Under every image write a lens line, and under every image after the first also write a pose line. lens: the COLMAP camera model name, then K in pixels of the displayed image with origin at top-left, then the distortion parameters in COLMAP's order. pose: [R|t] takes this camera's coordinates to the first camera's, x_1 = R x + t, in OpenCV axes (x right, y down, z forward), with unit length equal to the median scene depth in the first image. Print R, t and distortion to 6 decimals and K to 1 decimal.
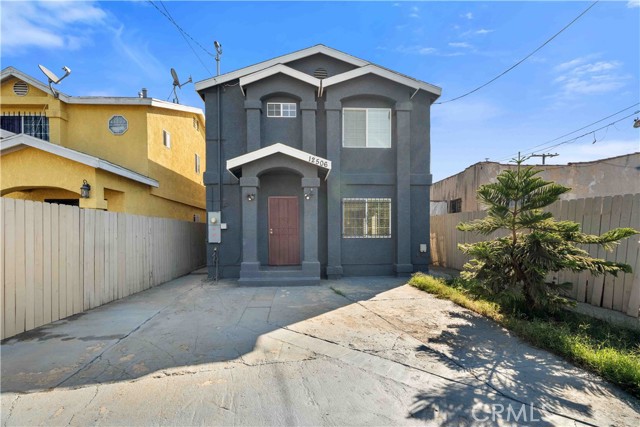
lens RADIAL K [[299.3, 0, 320.4], [0, 299.3, 238.4], [0, 0, 1]] dist [0.002912, 0.000127]
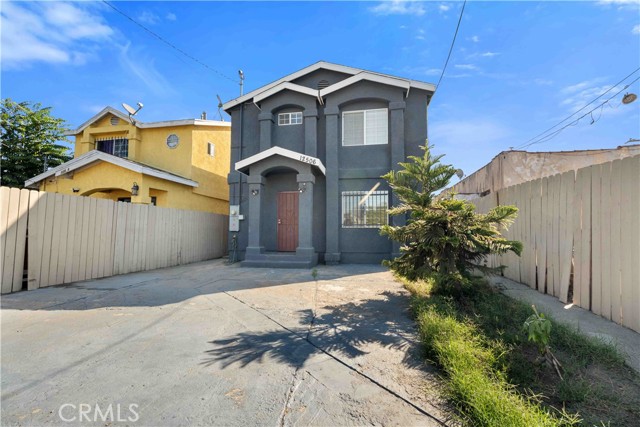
lens RADIAL K [[288.1, 0, 320.0], [0, 288.1, 213.5], [0, 0, 1]] dist [0.008872, -0.006559]
pose [[0.969263, -0.010044, -0.245824, 0.273497], [-0.009351, 0.996940, -0.077606, 0.031553], [0.245851, 0.077519, 0.966203, -0.040295]]
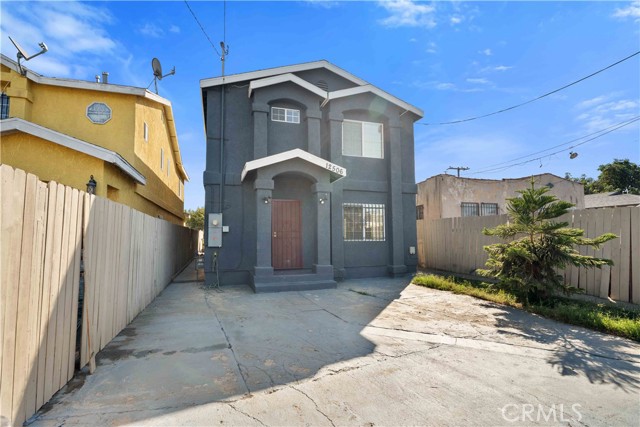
lens RADIAL K [[313.0, 0, 327.2], [0, 313.0, 214.2], [0, 0, 1]] dist [-0.000910, -0.001037]
pose [[0.965469, 0.019631, 0.259777, -0.278446], [0.003209, 0.996185, -0.087210, -0.000558], [-0.260498, 0.085032, 0.961723, -0.033595]]
